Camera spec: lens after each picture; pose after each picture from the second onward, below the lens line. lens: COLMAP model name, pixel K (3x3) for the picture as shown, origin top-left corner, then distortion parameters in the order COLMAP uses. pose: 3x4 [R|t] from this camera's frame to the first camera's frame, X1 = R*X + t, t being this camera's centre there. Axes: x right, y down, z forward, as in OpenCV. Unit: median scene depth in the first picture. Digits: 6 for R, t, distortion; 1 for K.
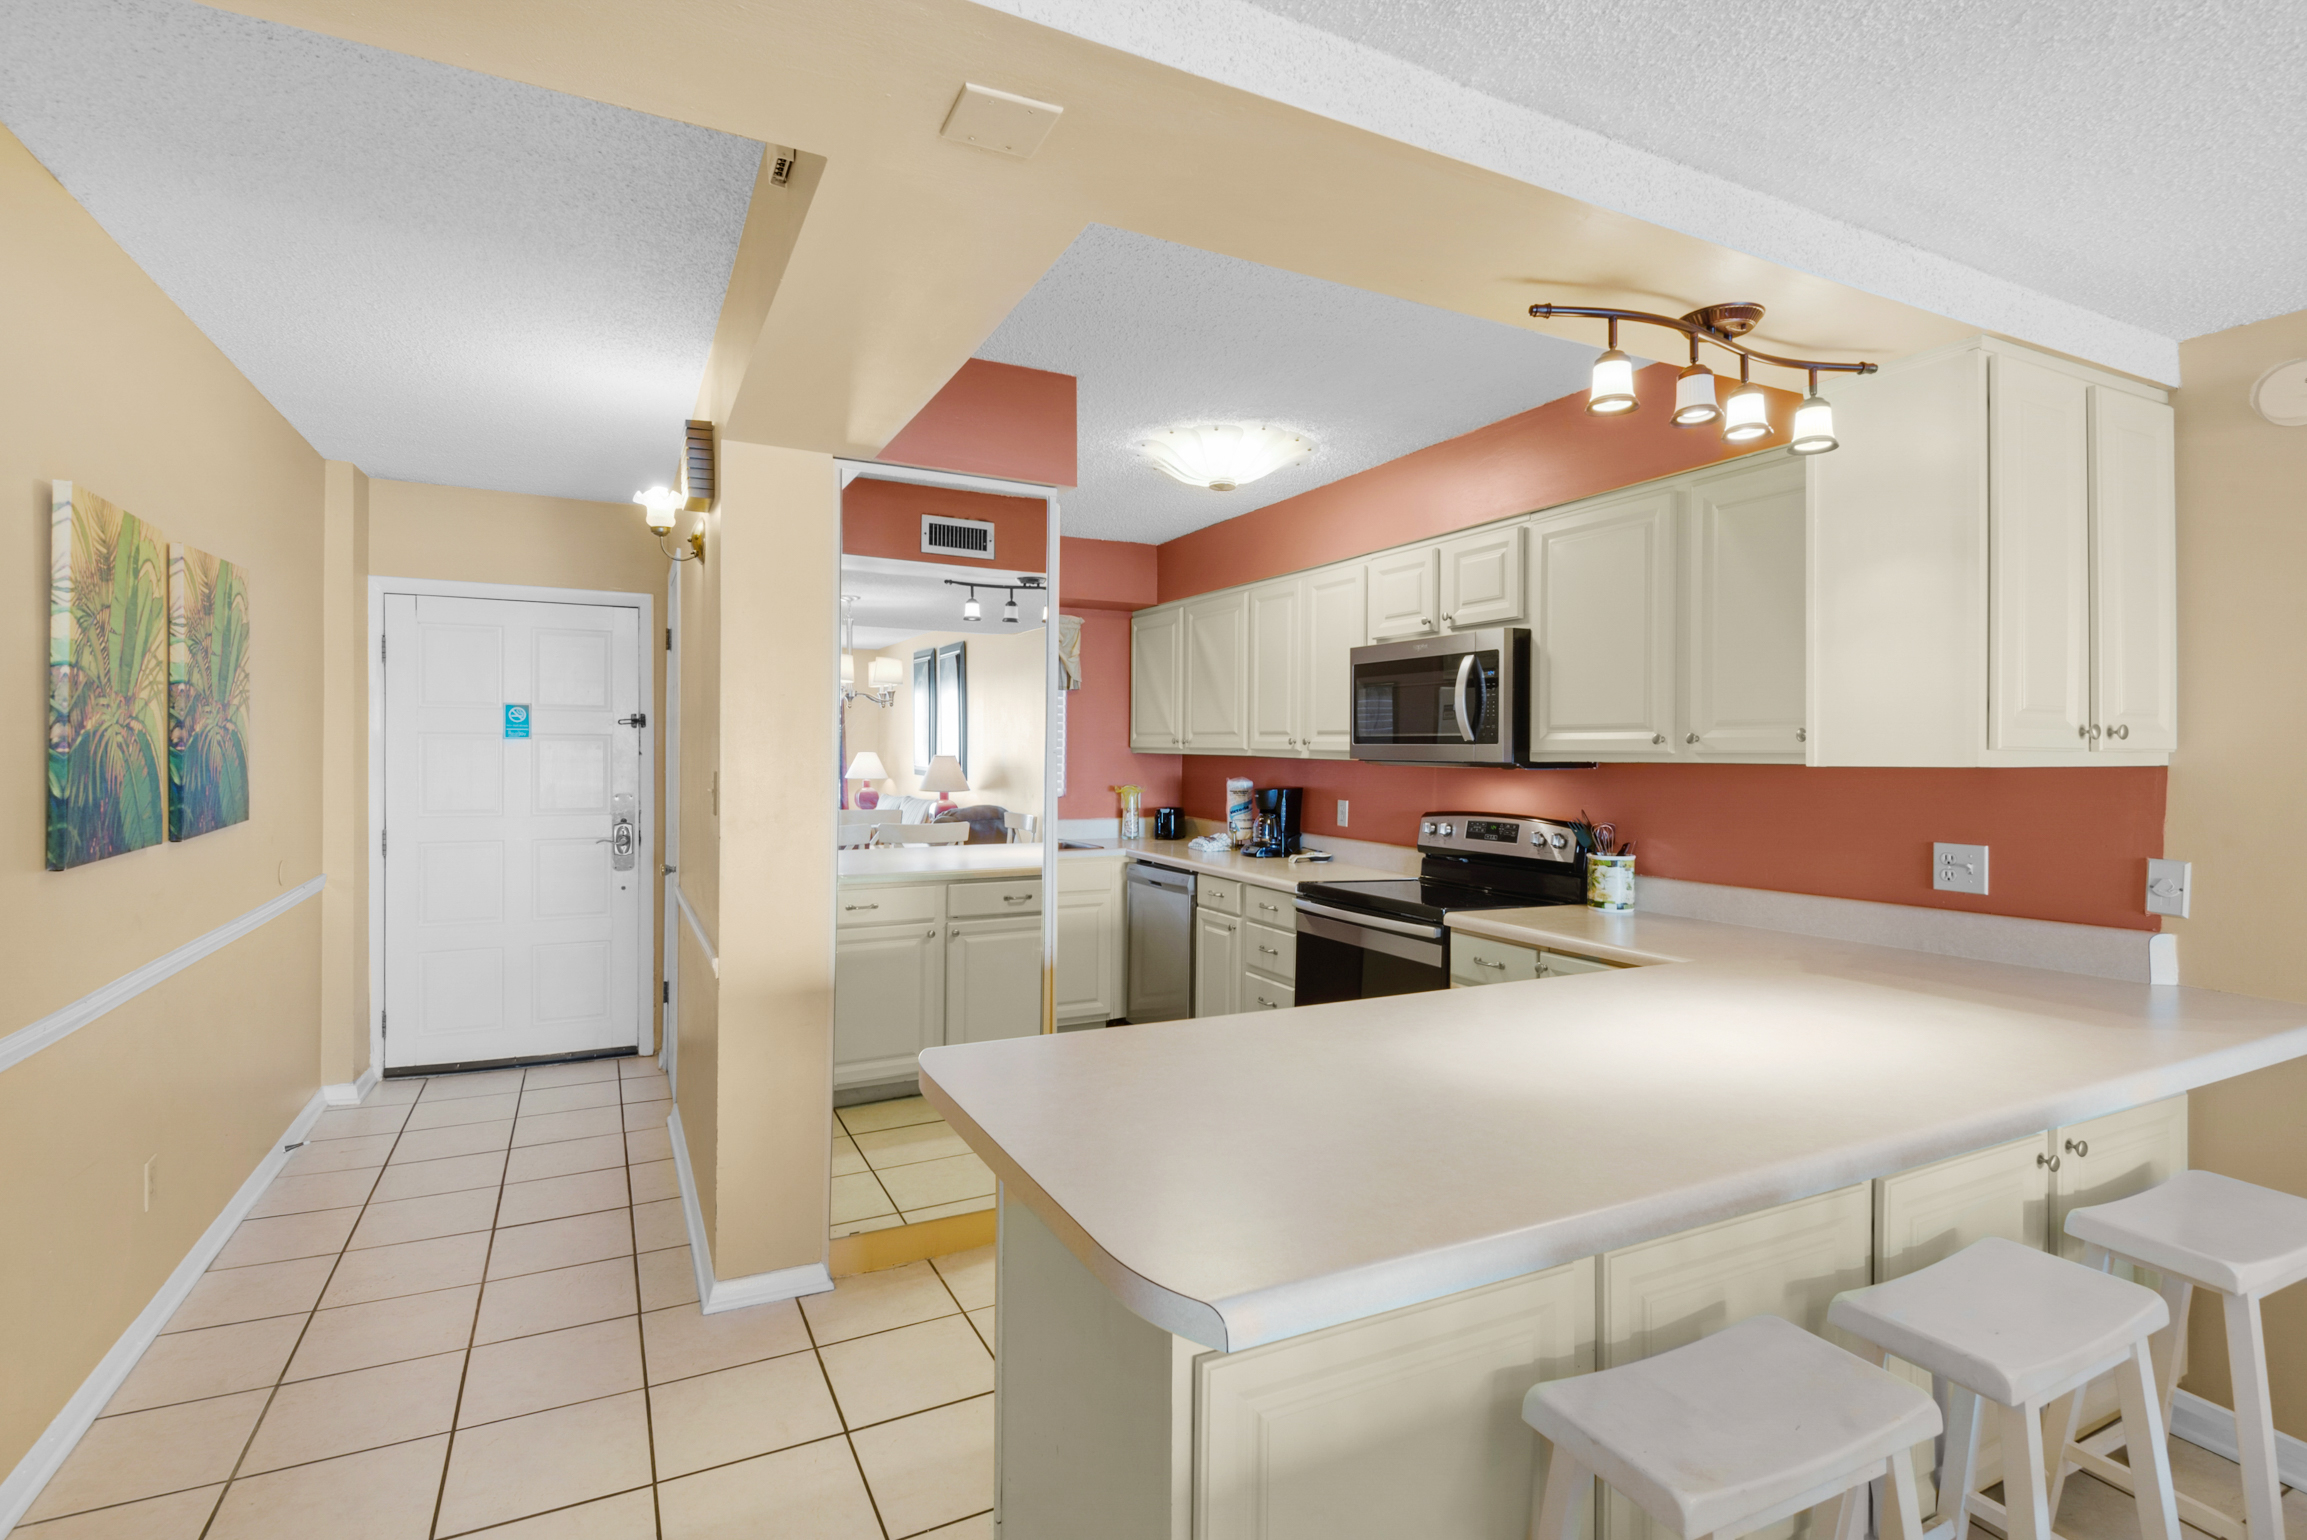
lens RADIAL K [[1082.1, 0, 1153.5], [0, 1082.1, 770.0], [0, 0, 1]] dist [-0.000640, -0.000099]
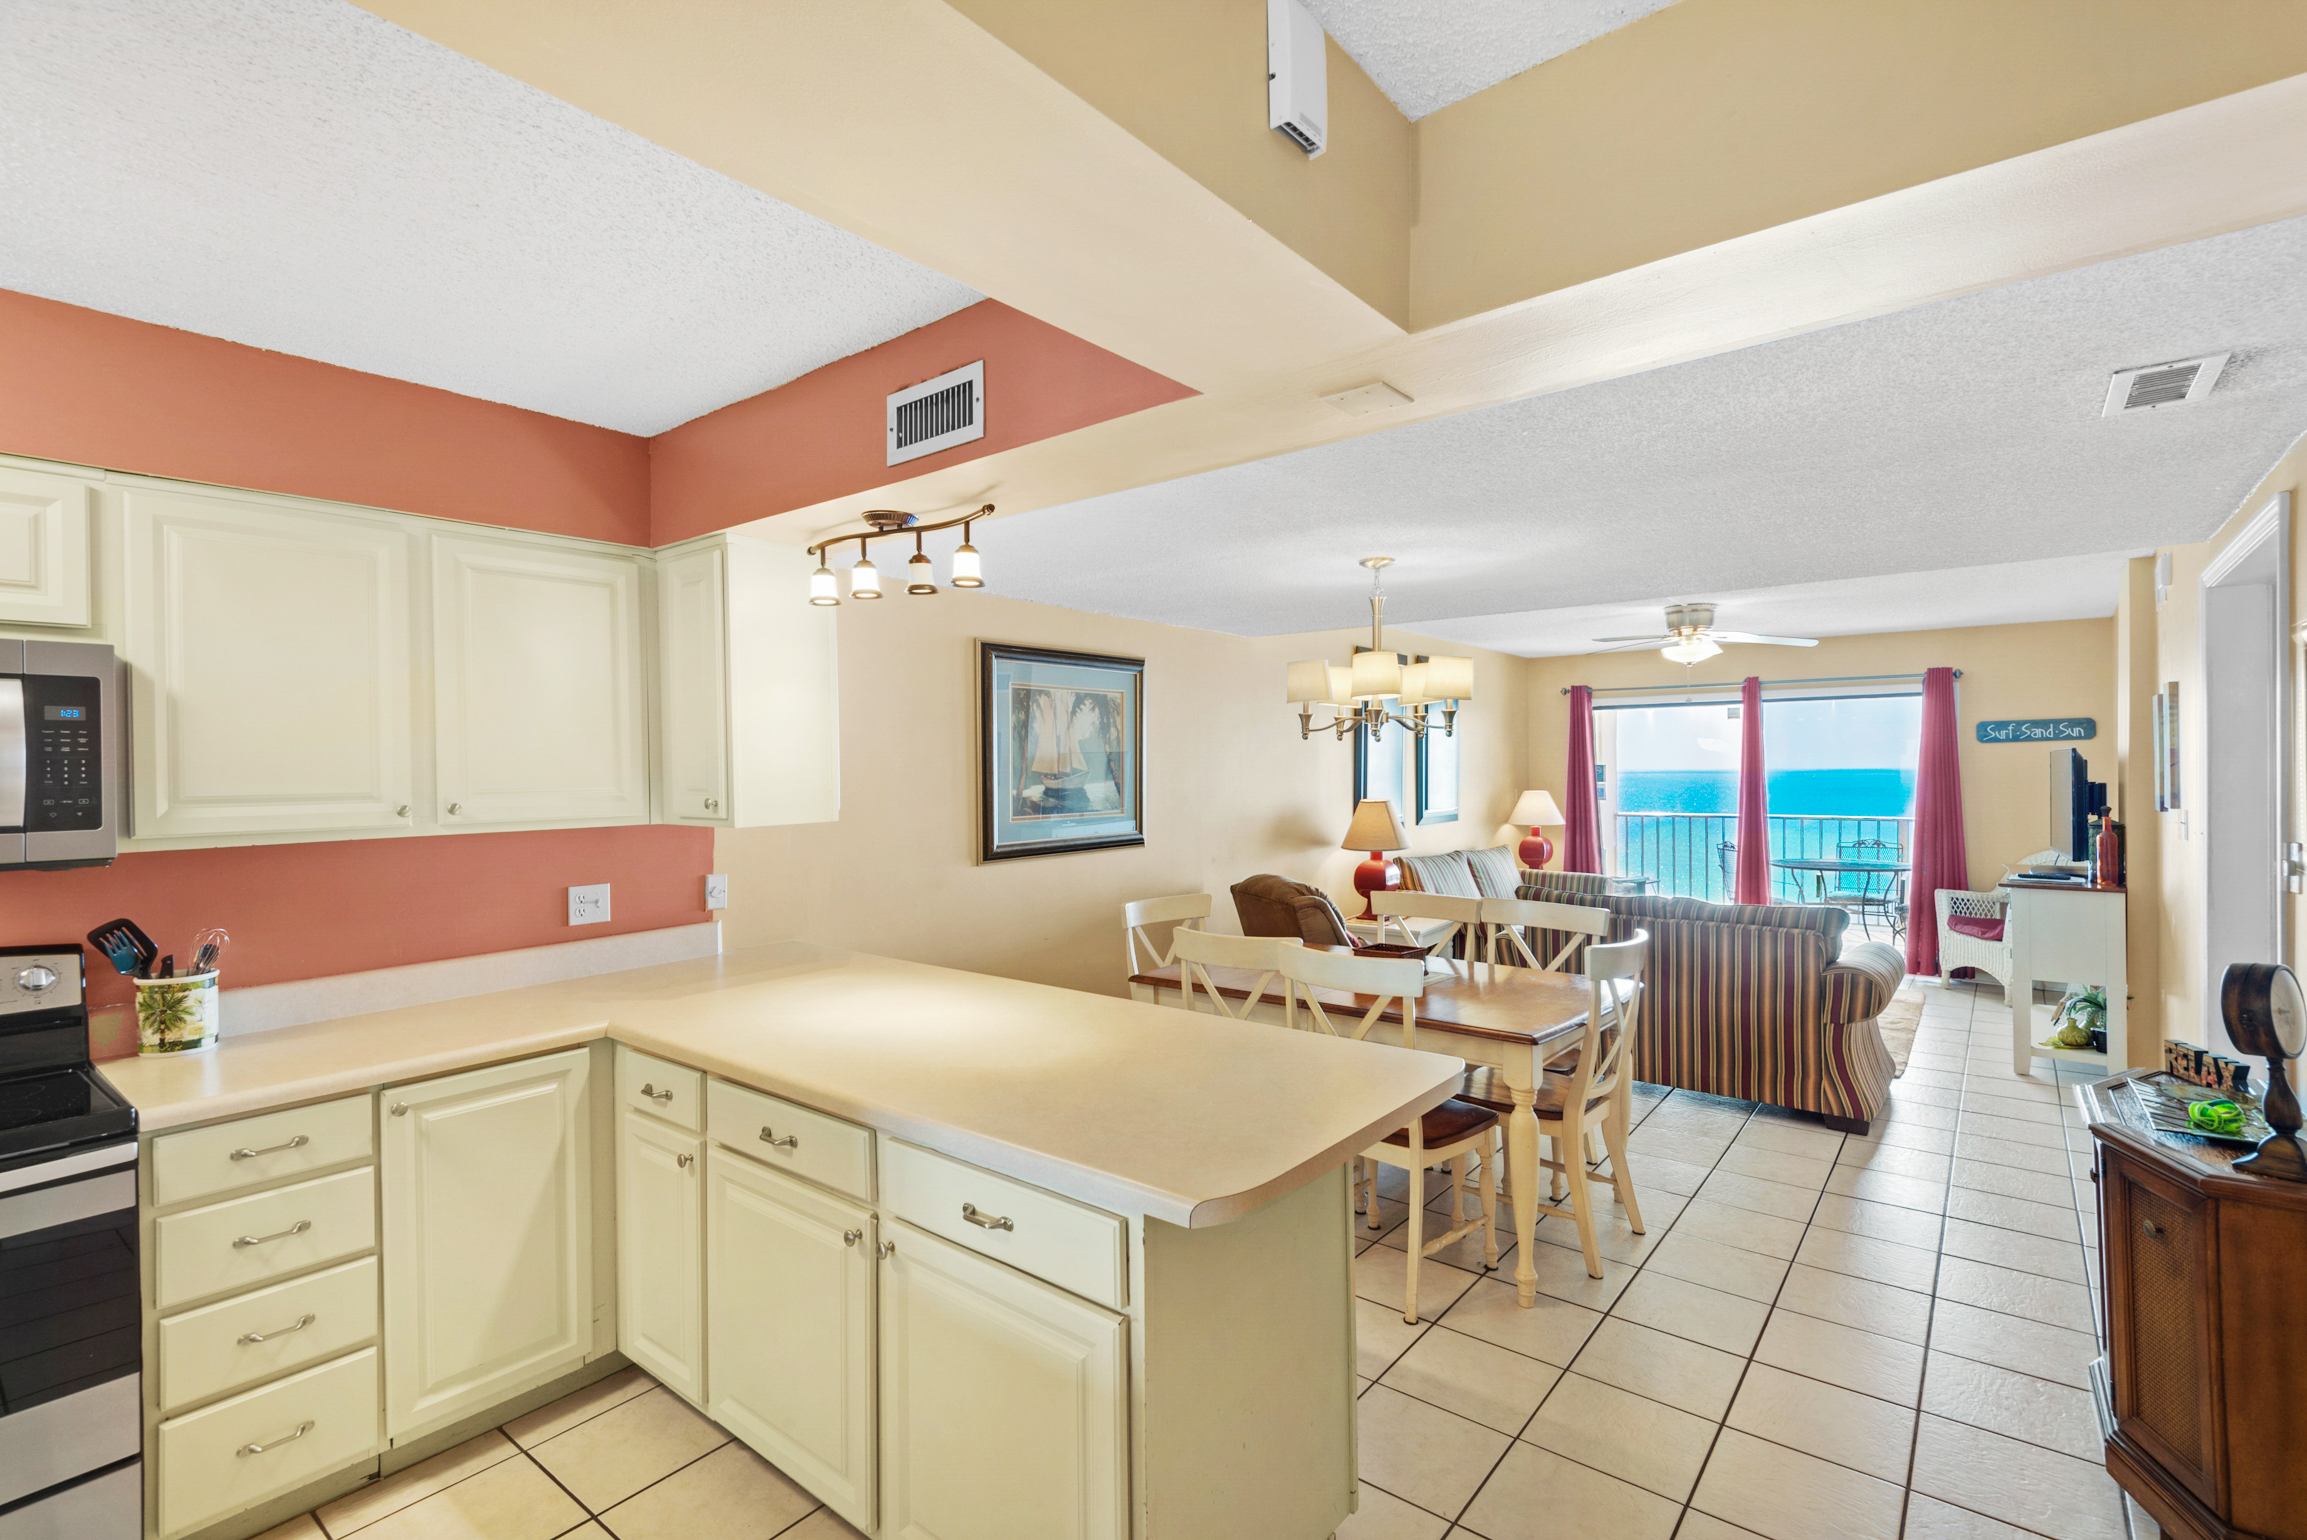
lens RADIAL K [[1082.1, 0, 1153.5], [0, 1082.1, 770.0], [0, 0, 1]] dist [-0.000640, -0.000099]
pose [[-0.408415, -0.010590, 0.912735, -0.634185], [0.023395, 0.999483, 0.022065, -0.073667], [-0.912496, 0.030365, -0.407956, 0.897252]]
